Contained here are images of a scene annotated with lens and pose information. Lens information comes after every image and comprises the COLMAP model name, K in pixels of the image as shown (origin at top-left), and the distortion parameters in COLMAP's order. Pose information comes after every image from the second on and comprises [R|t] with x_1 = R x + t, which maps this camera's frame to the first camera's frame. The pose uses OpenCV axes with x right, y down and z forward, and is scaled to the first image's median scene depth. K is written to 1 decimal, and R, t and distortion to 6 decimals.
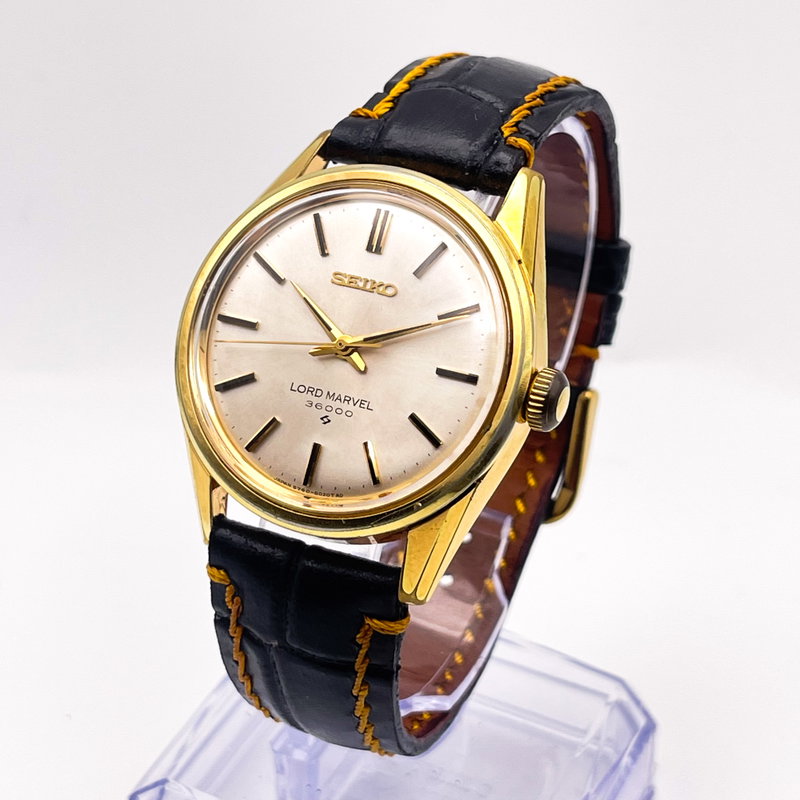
lens RADIAL K [[1844.8, 0, 399.7], [0, 1844.8, 400.1], [0, 0, 1]] dist [0.072843, 0.599633]
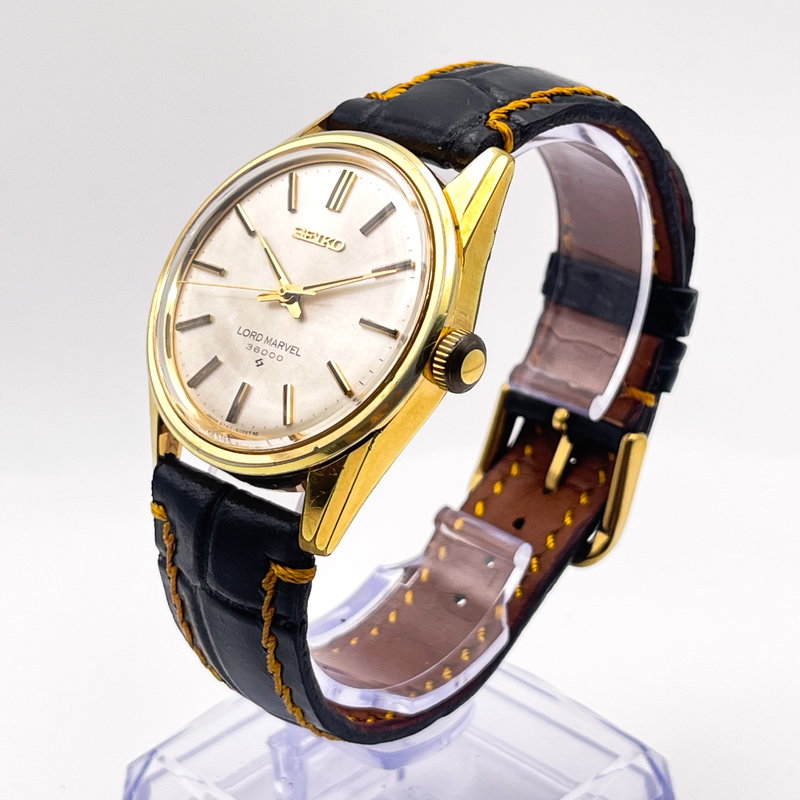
lens RADIAL K [[1844.8, 0, 399.7], [0, 1844.8, 400.1], [0, 0, 1]] dist [0.072843, 0.599633]
pose [[0.961517, 0.121798, -0.246275, 0.280421], [-0.149647, 0.983905, -0.097656, 0.115774], [0.230417, 0.130752, 0.964268, 0.031196]]
